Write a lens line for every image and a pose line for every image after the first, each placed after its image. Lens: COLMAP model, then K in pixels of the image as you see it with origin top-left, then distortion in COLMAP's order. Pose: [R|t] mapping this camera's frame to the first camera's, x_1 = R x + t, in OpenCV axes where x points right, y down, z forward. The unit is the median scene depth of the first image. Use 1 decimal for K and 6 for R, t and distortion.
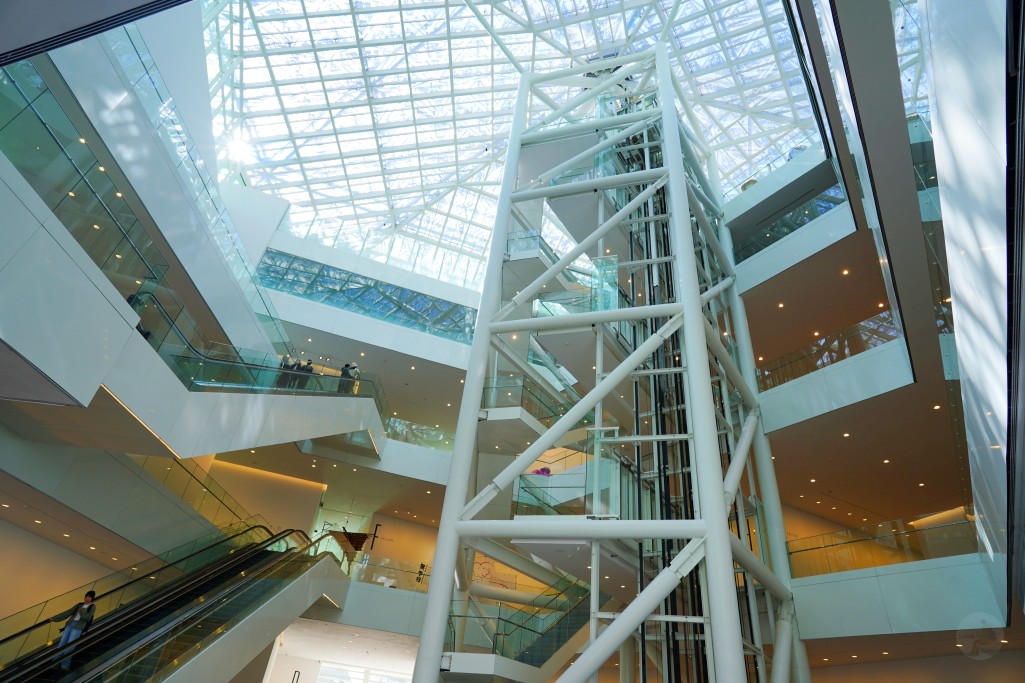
lens RADIAL K [[568.3, 0, 510.6], [0, 568.3, 341.1], [0, 0, 1]] dist [-0.043412, 0.028563]
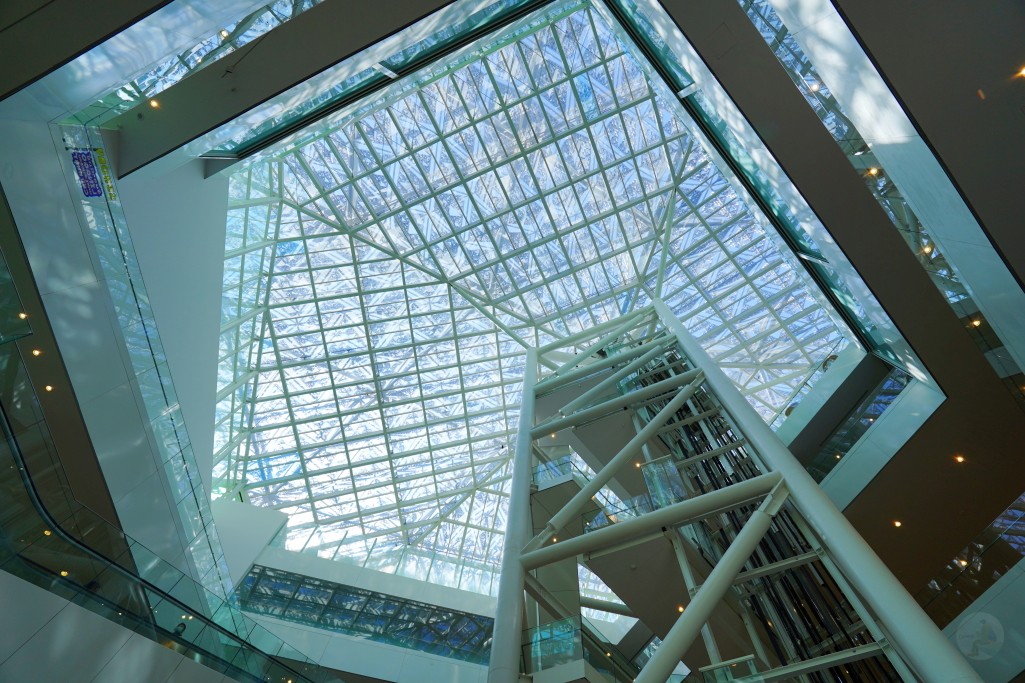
lens RADIAL K [[562.5, 0, 509.8], [0, 562.5, 345.6], [0, 0, 1]] dist [-0.038854, 0.026174]
pose [[0.992185, -0.124740, -0.002937, -0.008662], [0.097990, 0.793560, -0.600550, 0.124634], [0.077243, 0.595569, 0.799582, 0.188383]]
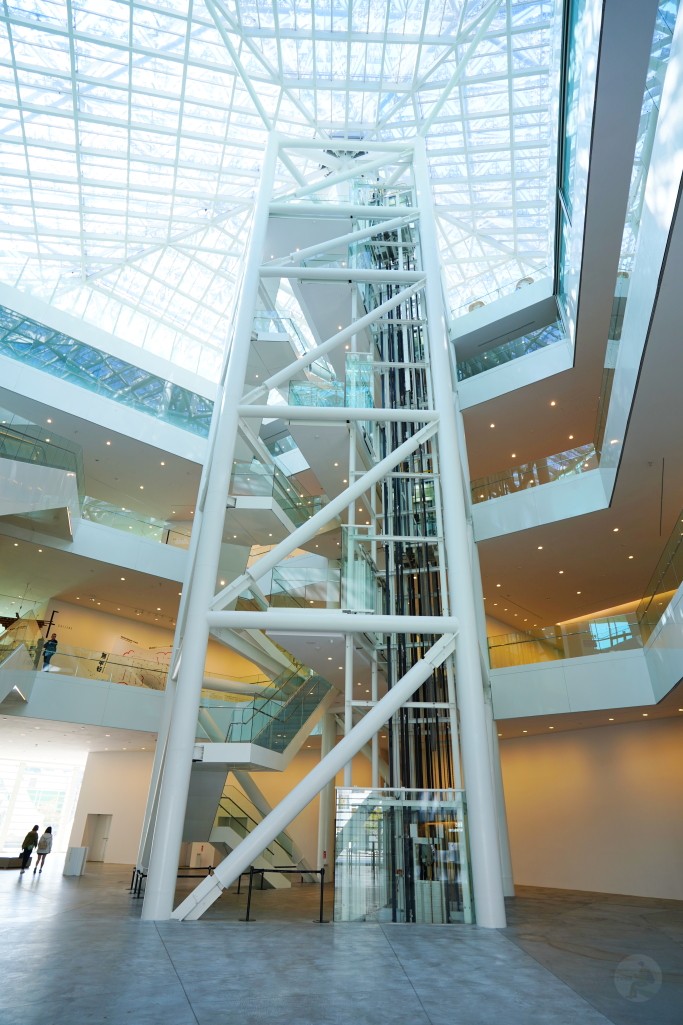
lens RADIAL K [[568.3, 0, 341.5], [0, 568.3, 512.5], [0, 0, 1]] dist [-0.043412, 0.028563]
pose [[0.947265, 0.080770, 0.310106, -0.100806], [-0.120873, 0.986291, 0.112336, 0.011642], [-0.296782, -0.143895, 0.944042, 0.033468]]
